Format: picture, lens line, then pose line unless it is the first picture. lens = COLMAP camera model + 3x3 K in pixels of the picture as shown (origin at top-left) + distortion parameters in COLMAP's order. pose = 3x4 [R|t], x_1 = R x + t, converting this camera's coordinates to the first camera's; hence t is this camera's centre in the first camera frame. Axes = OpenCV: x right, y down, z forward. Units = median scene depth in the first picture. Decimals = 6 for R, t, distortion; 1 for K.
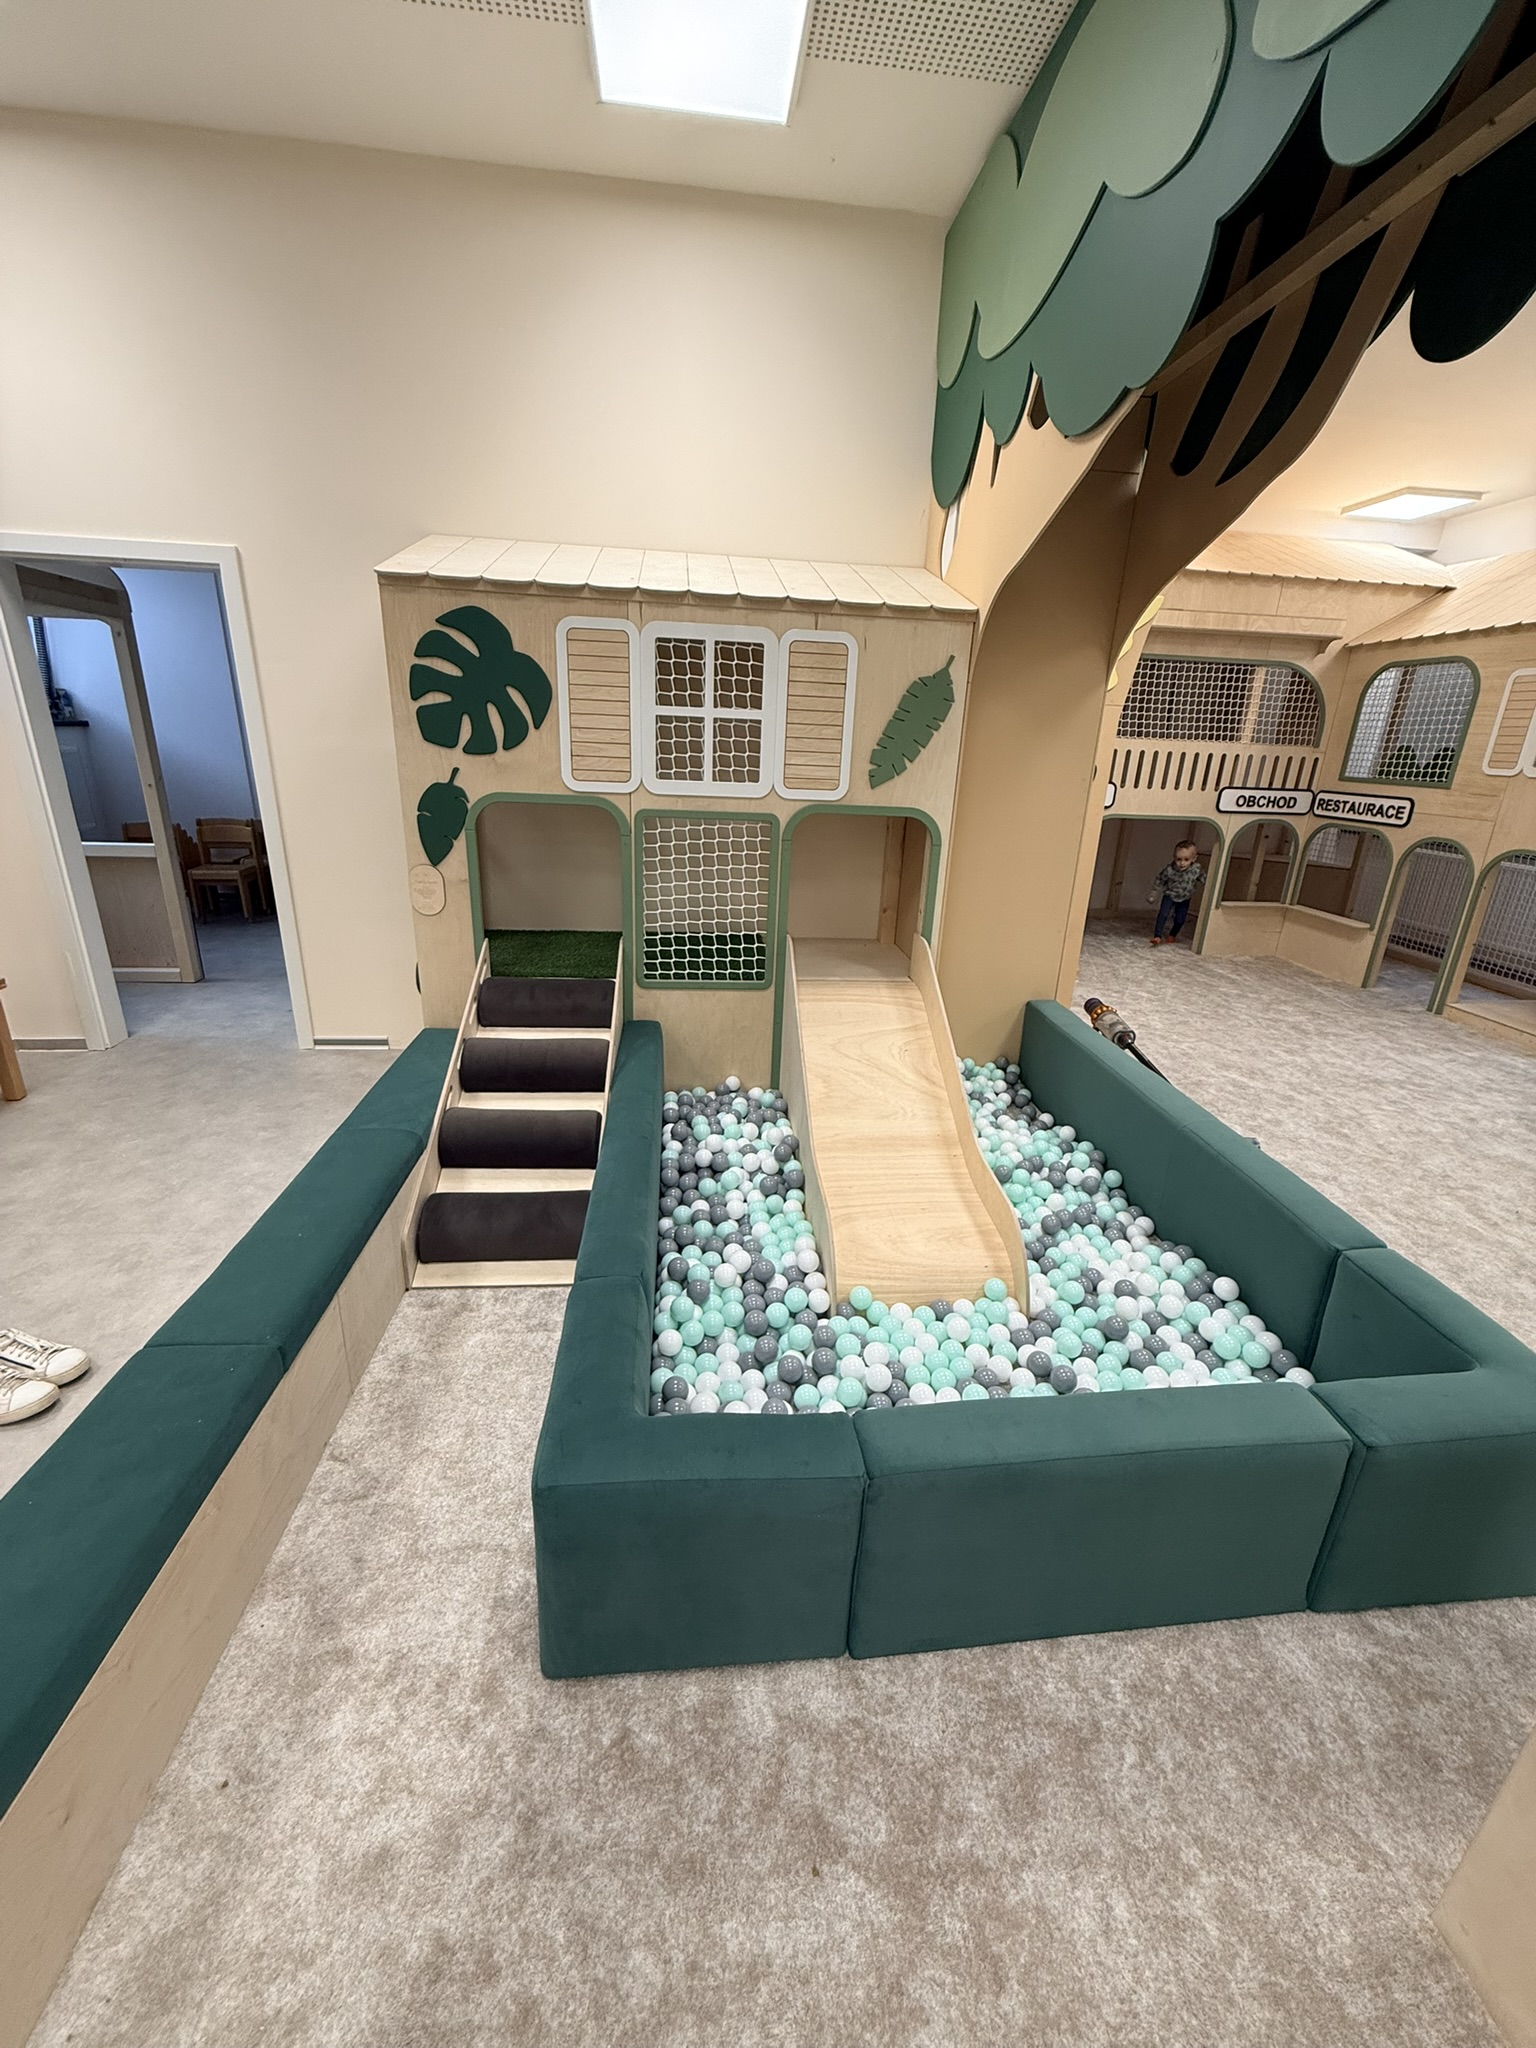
lens RADIAL K [[809.9, 0, 770.6], [0, 809.9, 1017.2], [0, 0, 1]] dist [-0.000705, 0.000271]
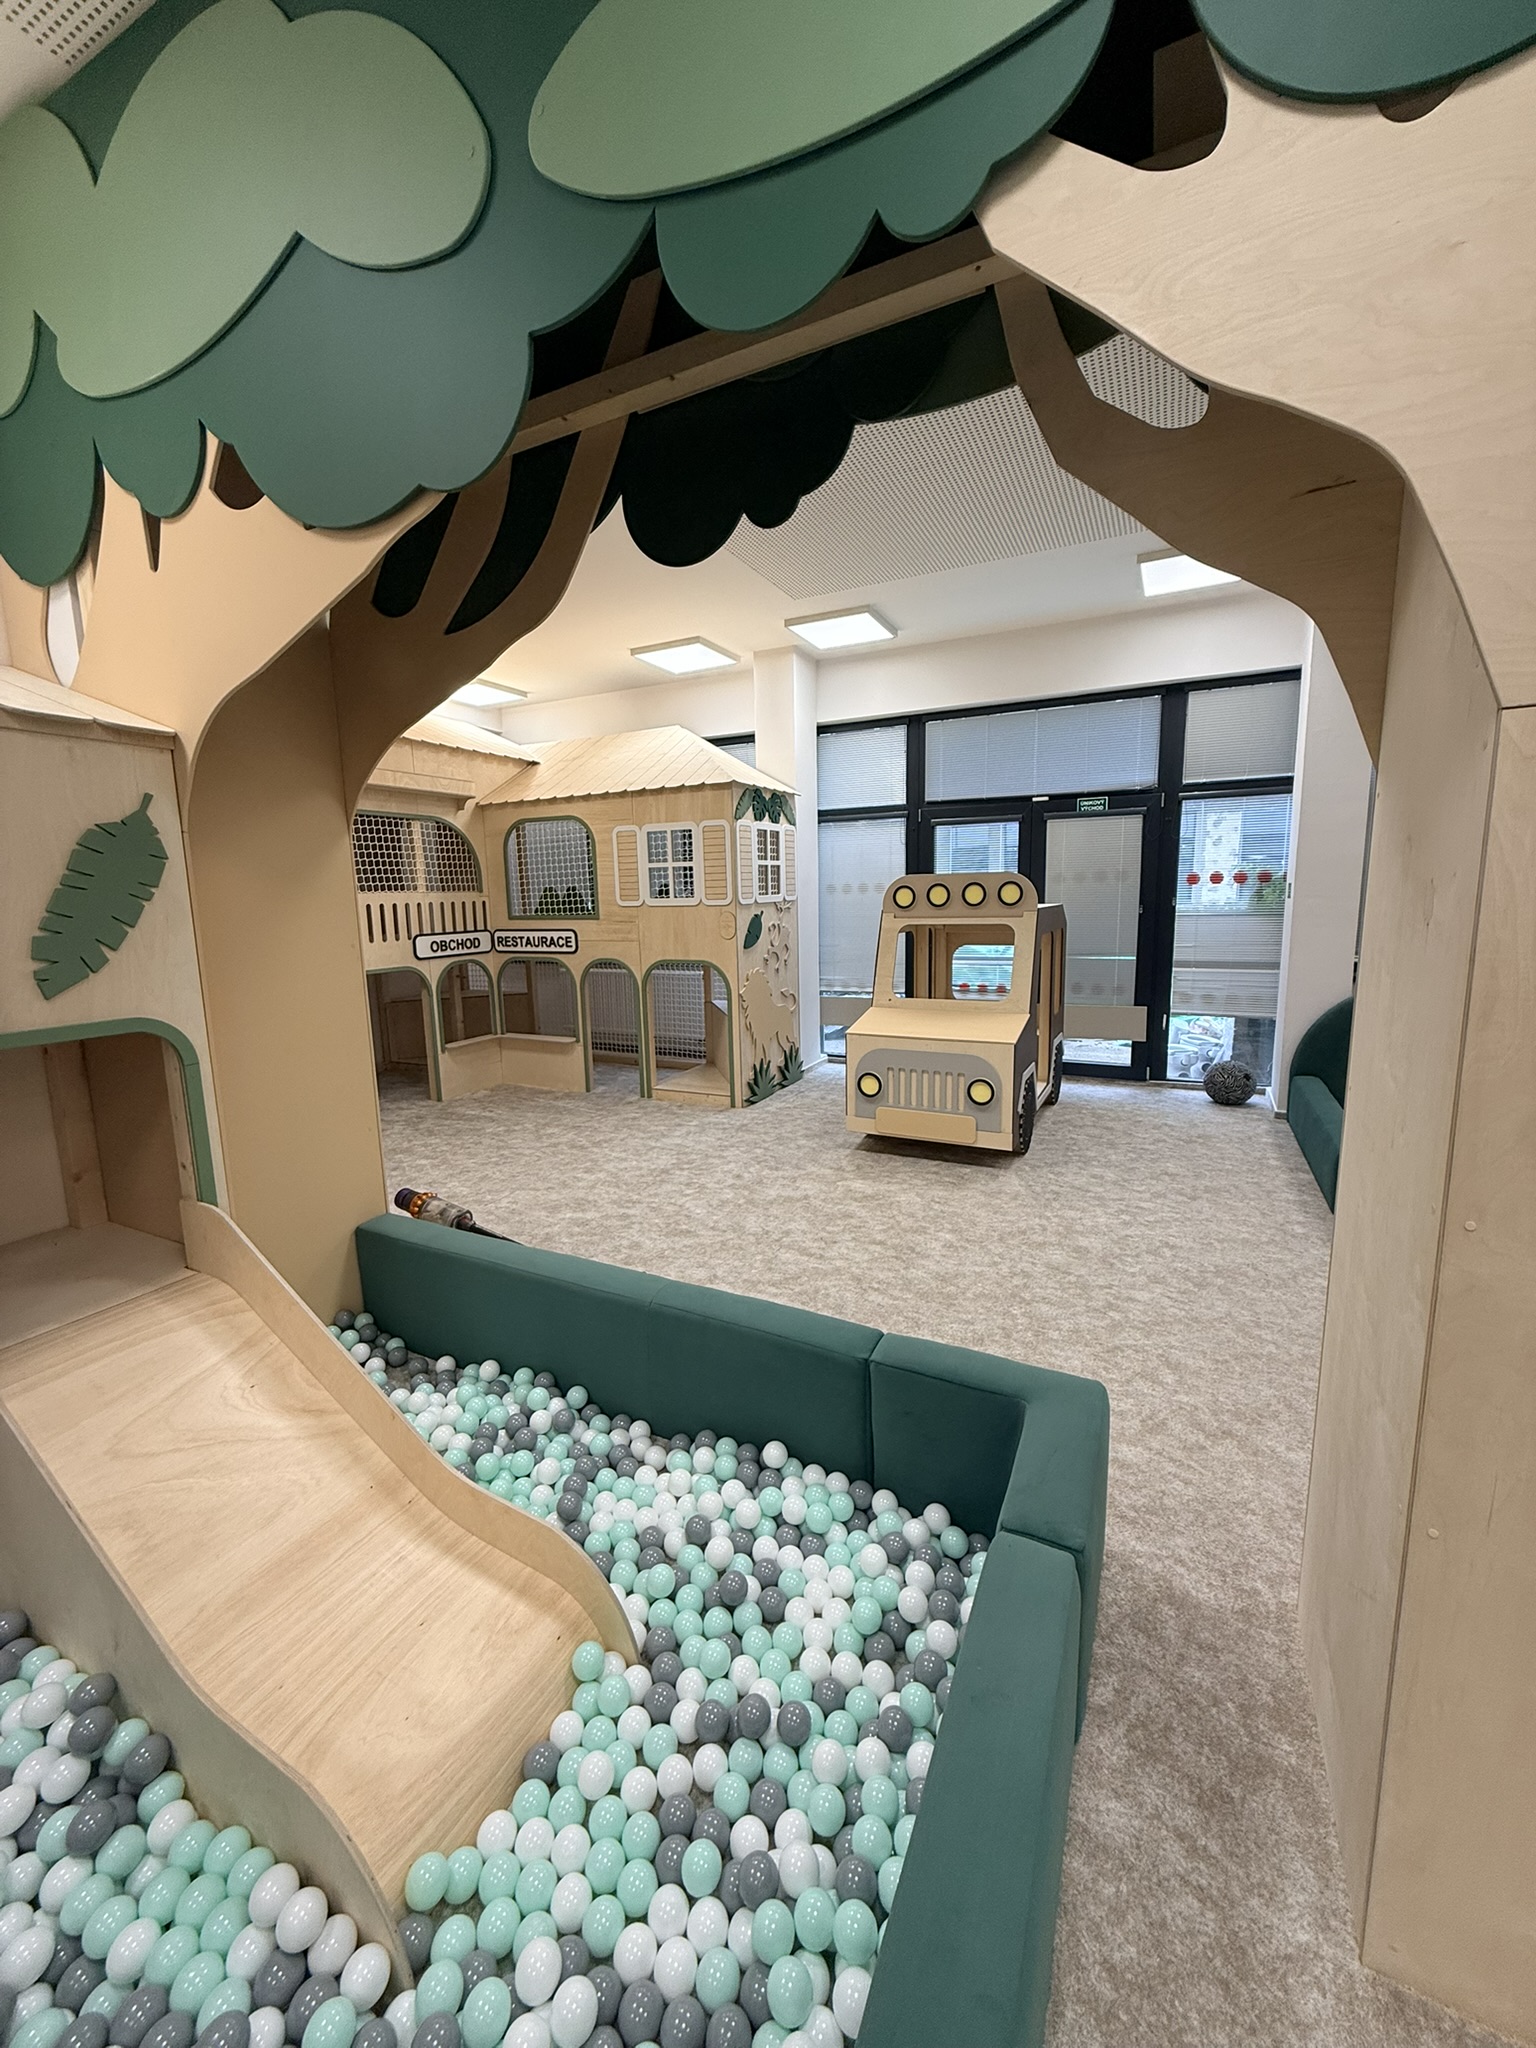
lens RADIAL K [[809.9, 0, 770.6], [0, 809.9, 1017.2], [0, 0, 1]] dist [-0.000705, 0.000271]
pose [[0.536075, -0.179472, 0.824872, -0.071591], [0.317405, 0.948290, 0.000046, -0.088075], [-0.782226, 0.261794, 0.565320, 0.218716]]
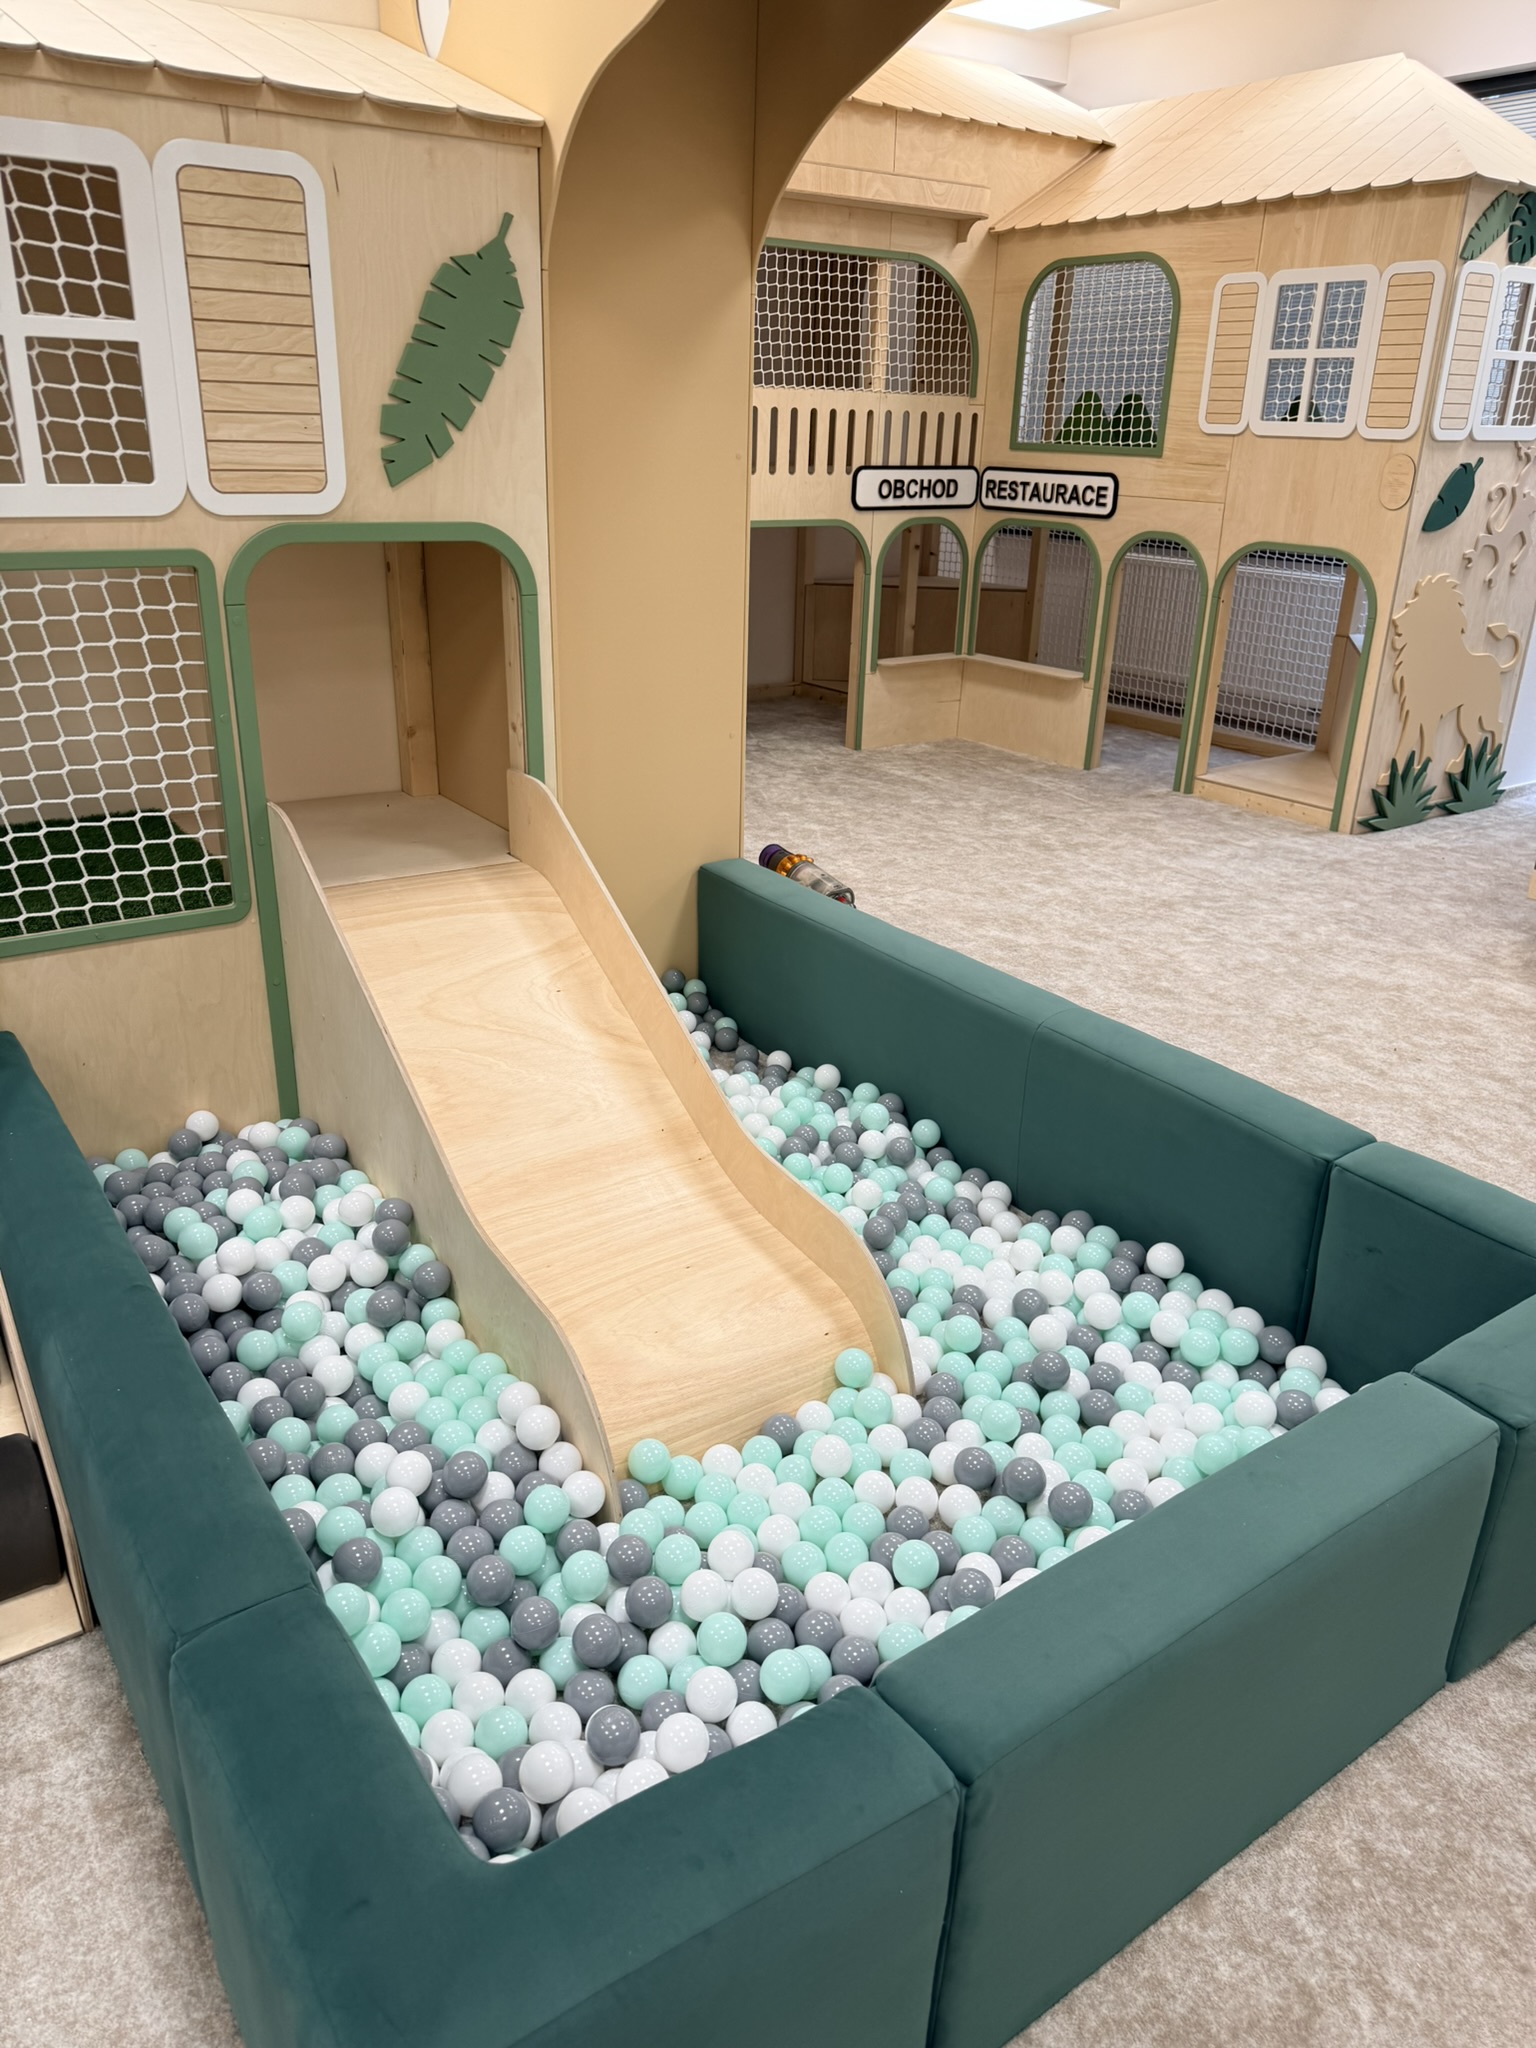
lens RADIAL K [[1435.6, 0, 757.5], [0, 1435.6, 1019.2], [0, 0, 1]] dist [0.127525, -0.199097]
pose [[0.877164, -0.198115, 0.437418, -0.117957], [0.165282, 0.979827, 0.112339, -0.021926], [-0.450850, -0.026242, 0.892214, 0.076136]]
